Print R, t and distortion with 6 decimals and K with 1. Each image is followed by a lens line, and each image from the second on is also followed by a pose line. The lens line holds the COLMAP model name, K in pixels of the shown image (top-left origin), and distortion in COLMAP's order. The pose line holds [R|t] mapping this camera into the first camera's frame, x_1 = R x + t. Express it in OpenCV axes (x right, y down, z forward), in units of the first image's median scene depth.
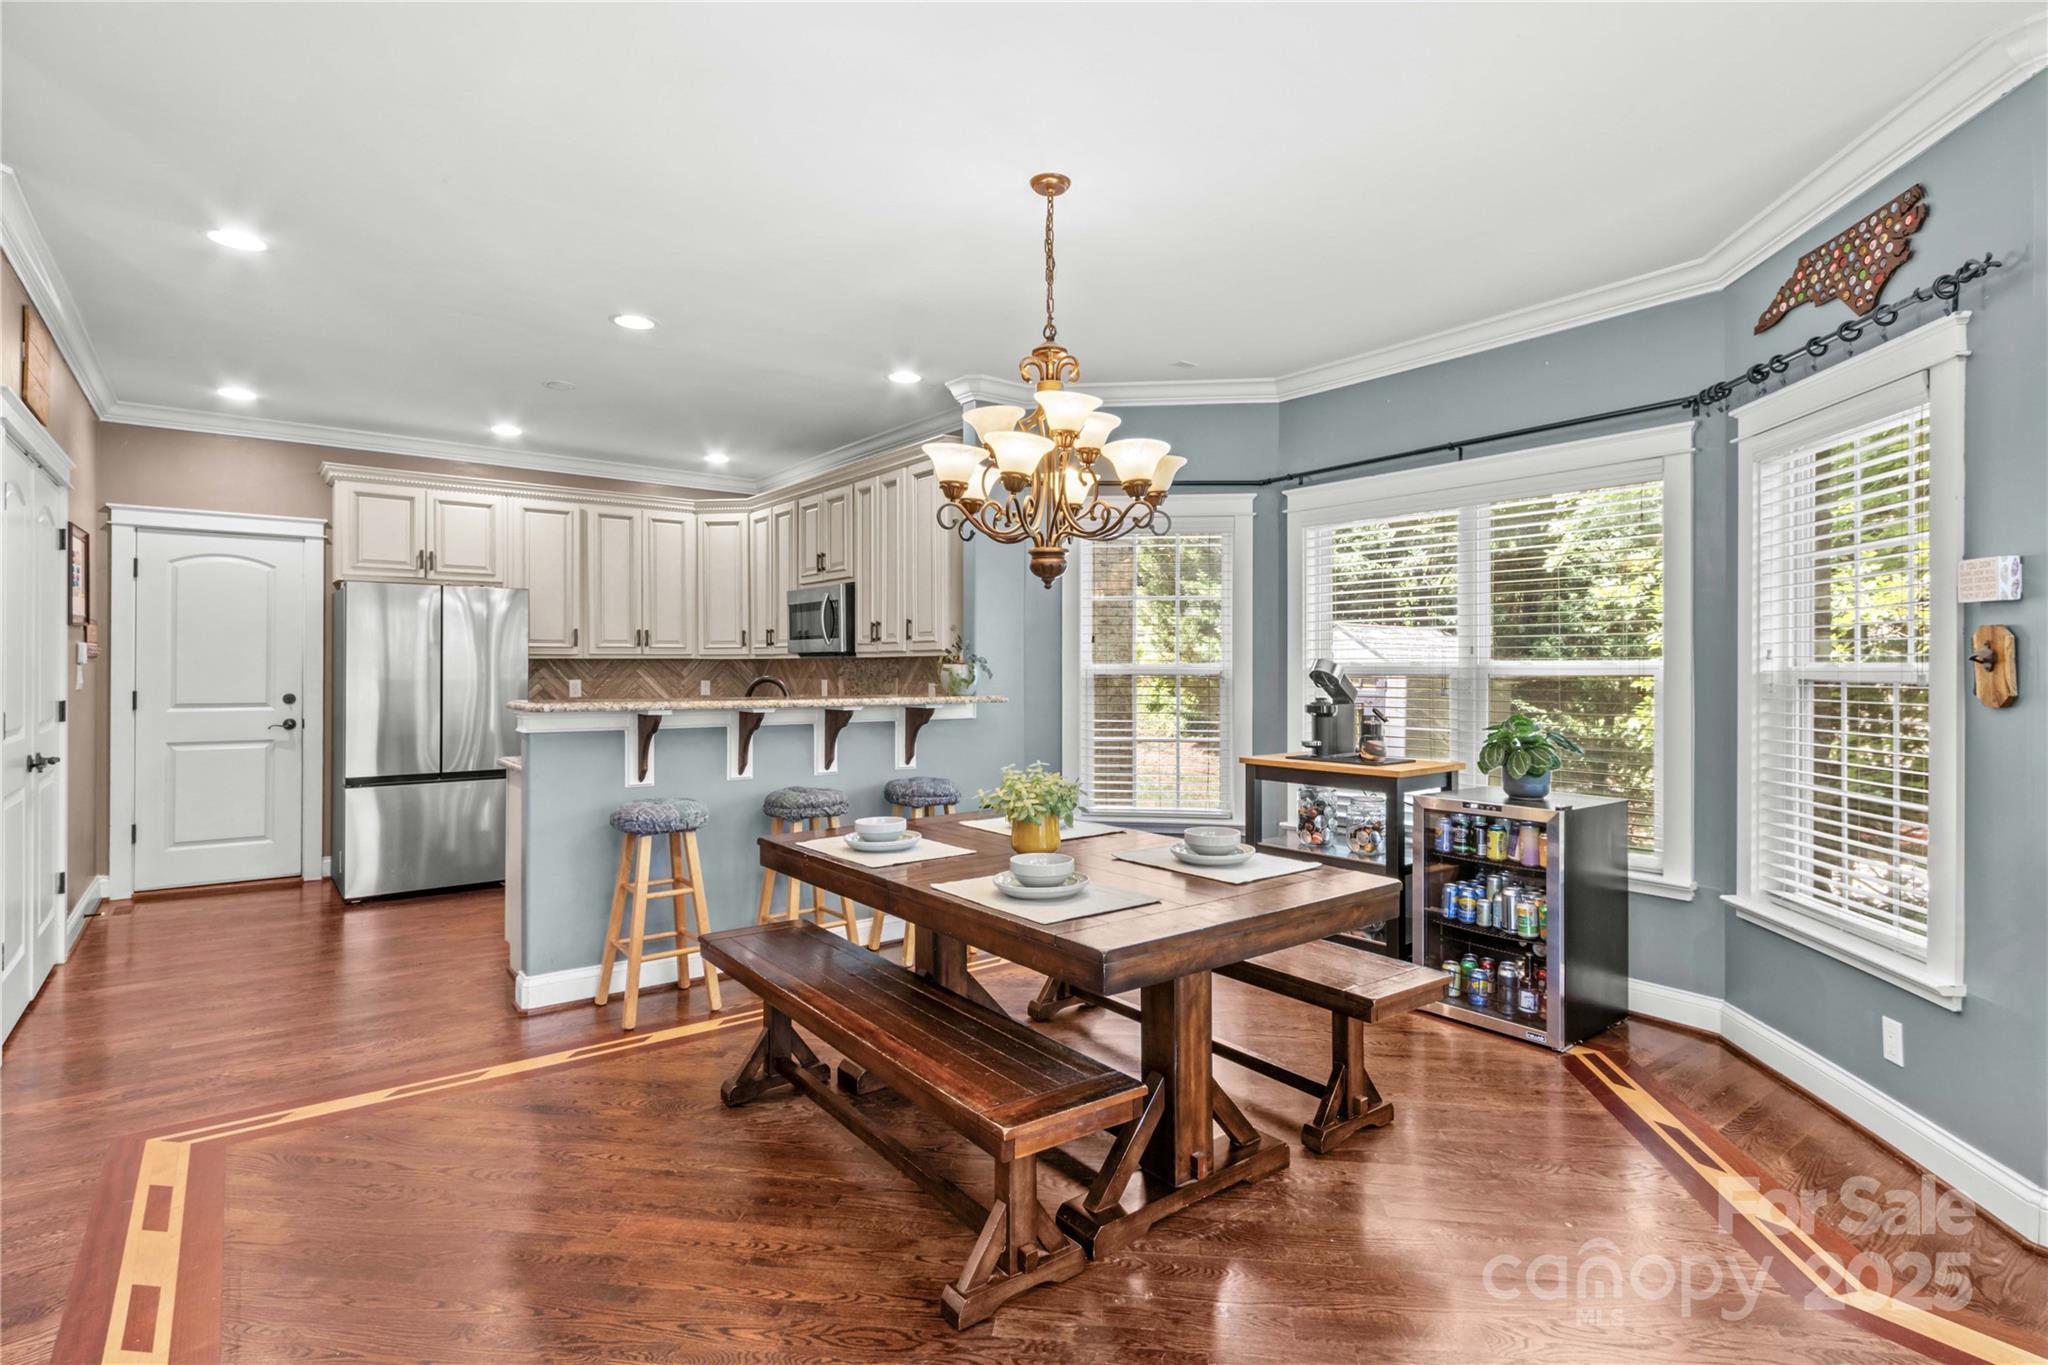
lens RADIAL K [[1012.7, 0, 1038.1], [0, 1012.7, 662.8], [0, 0, 1]] dist [0.006523, -0.001320]
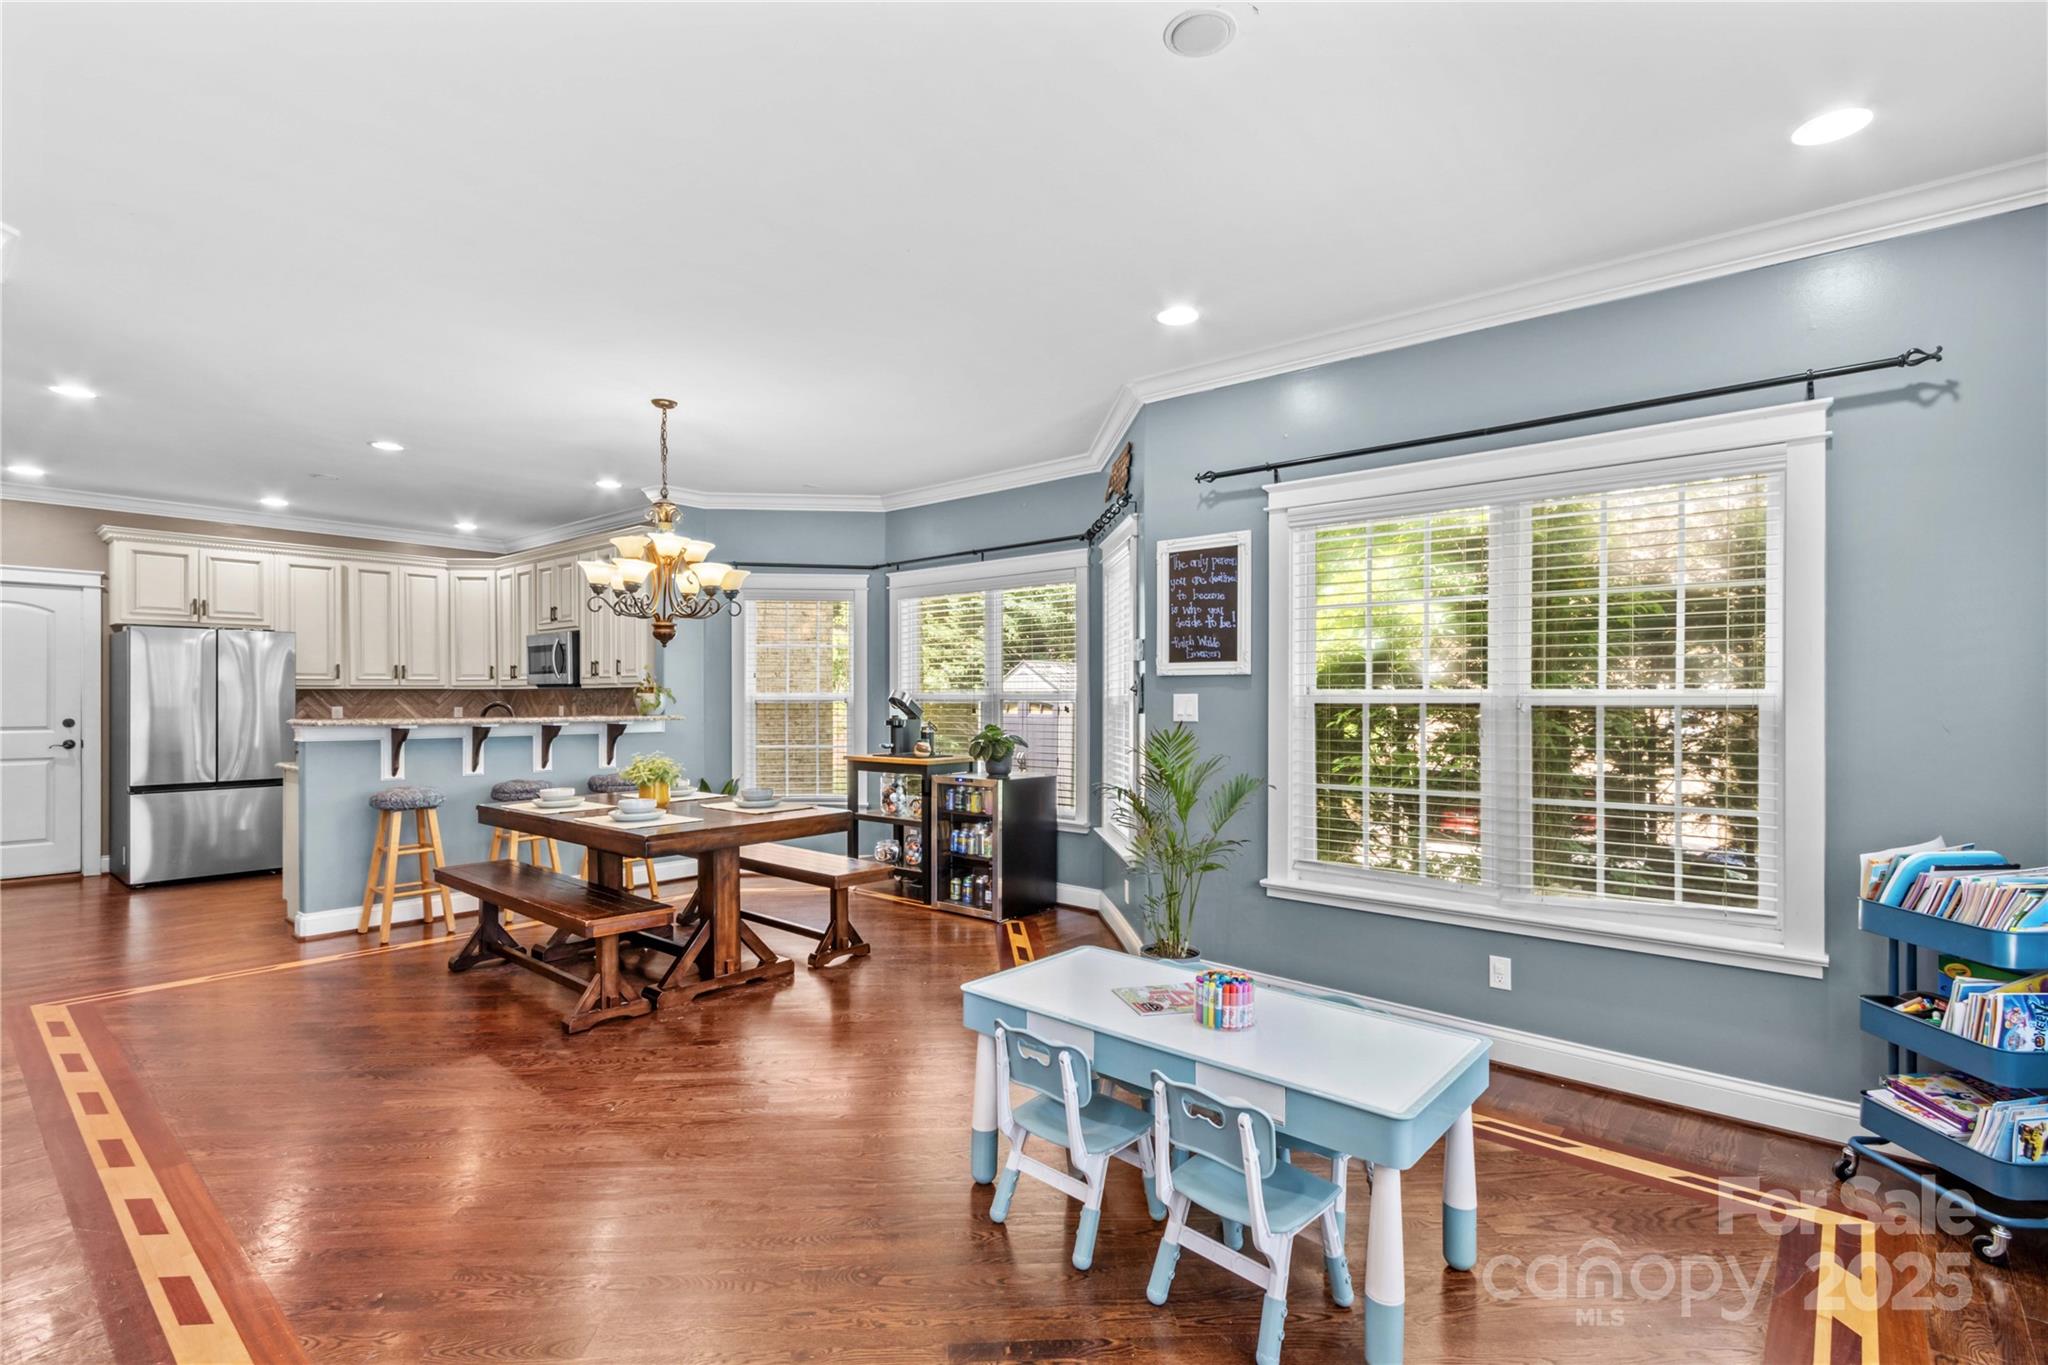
lens RADIAL K [[957.9, 0, 1022.1], [0, 957.9, 696.3], [0, 0, 1]] dist [0.009681, -0.004549]
pose [[0.980913, -0.001173, 0.194445, 0.165411], [0.000403, 0.999992, 0.003999, 0.000731], [-0.194448, -0.003844, 0.980905, -0.386832]]
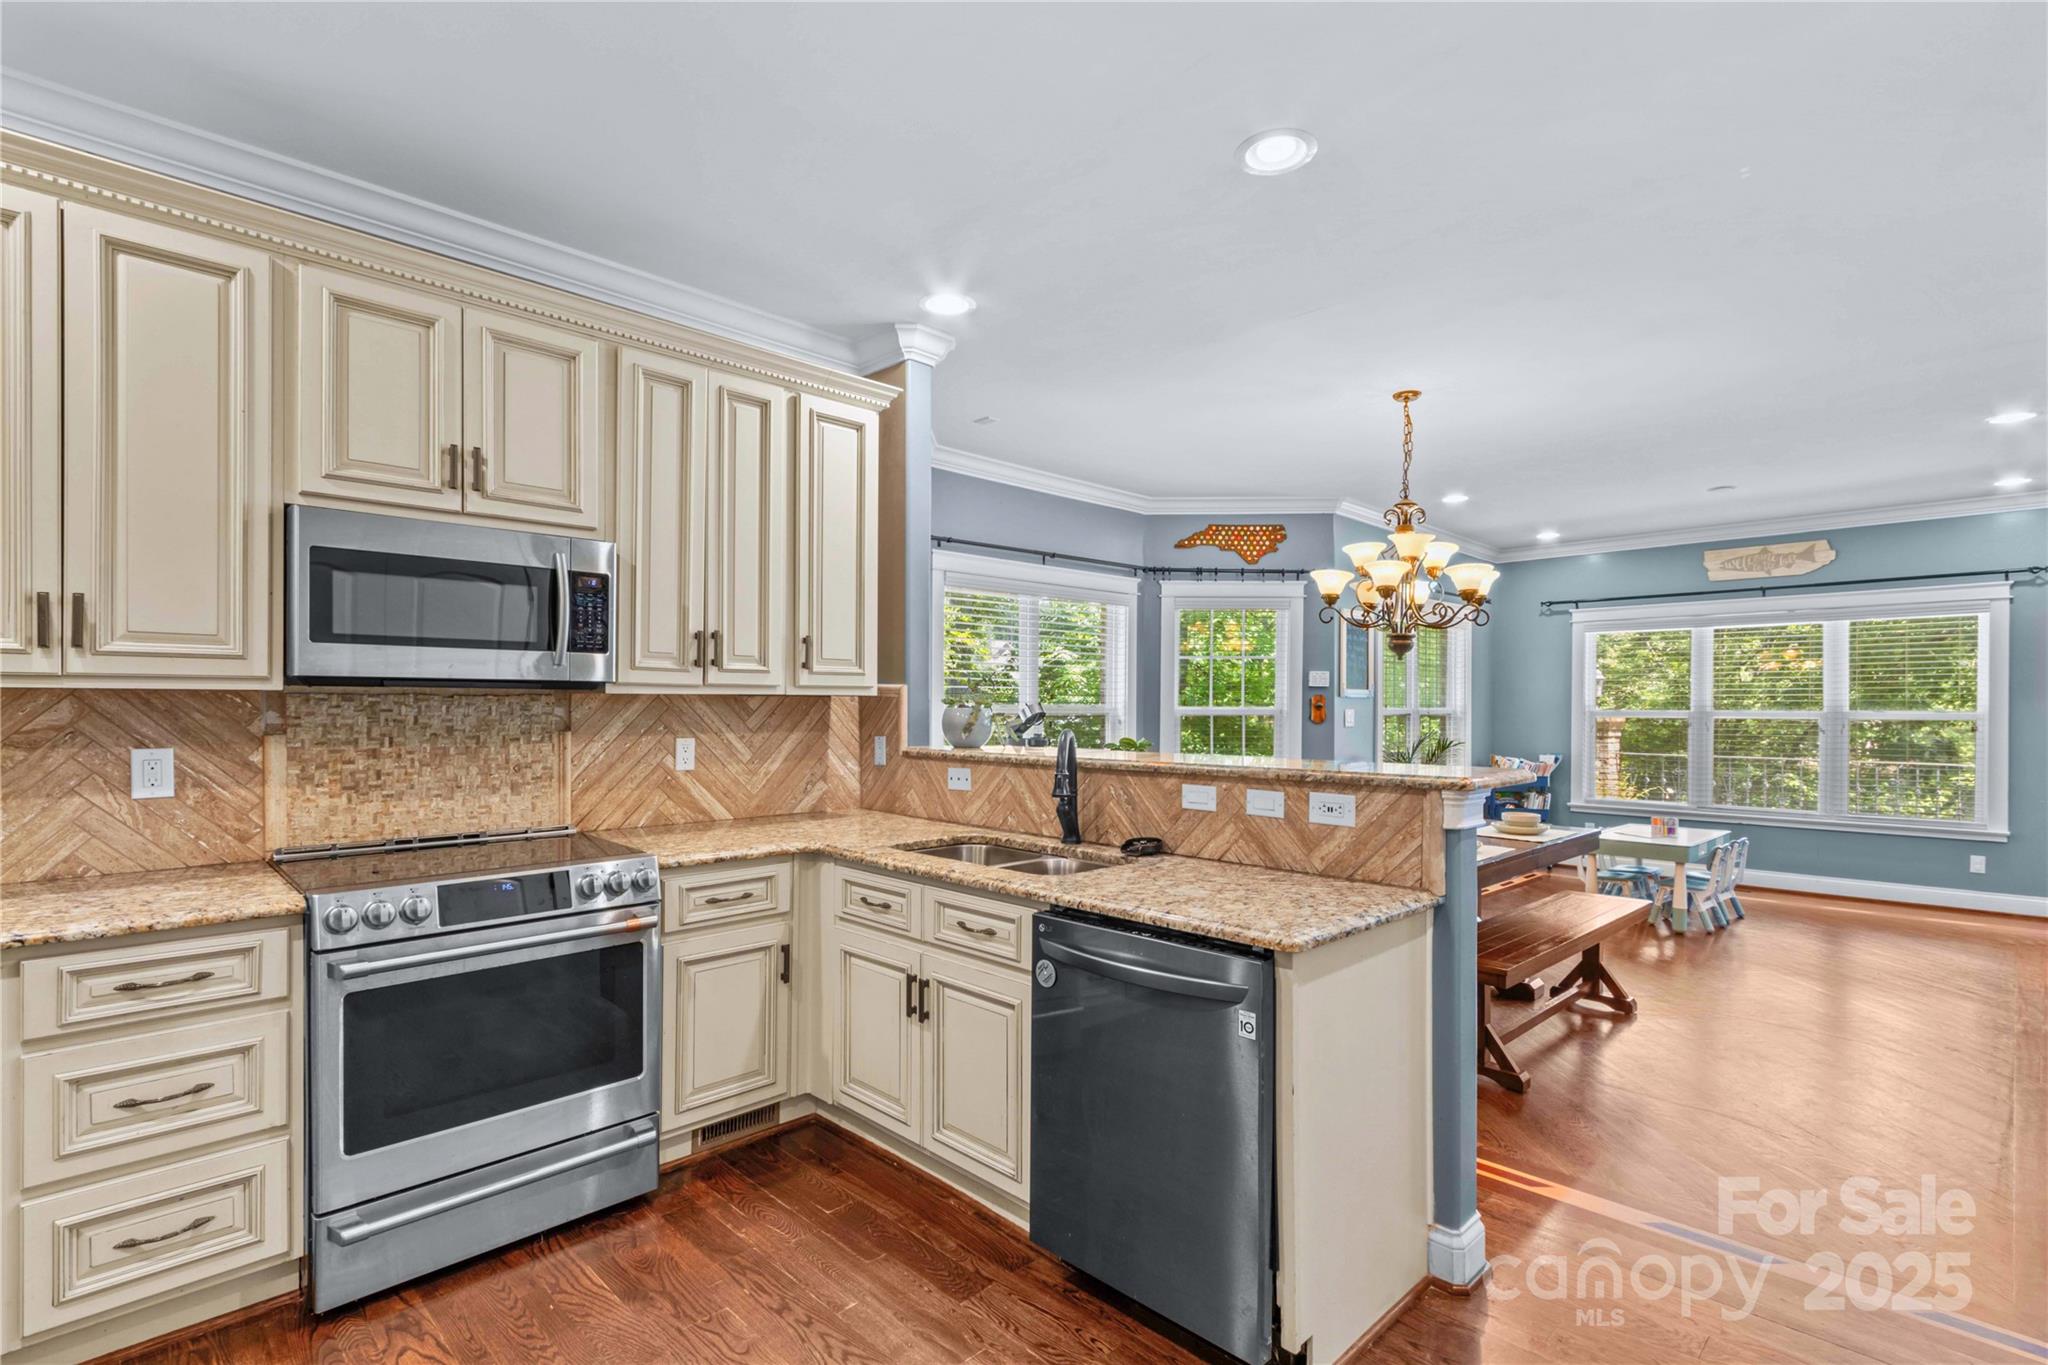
lens RADIAL K [[957.9, 0, 1004.7], [0, 957.9, 710.9], [0, 0, 1]] dist [0.009681, -0.004549]
pose [[-0.091954, -0.007809, 0.995733, -0.808202], [-0.007534, 0.999946, 0.007146, -0.001854], [-0.995735, -0.006844, -0.092008, 1.023071]]
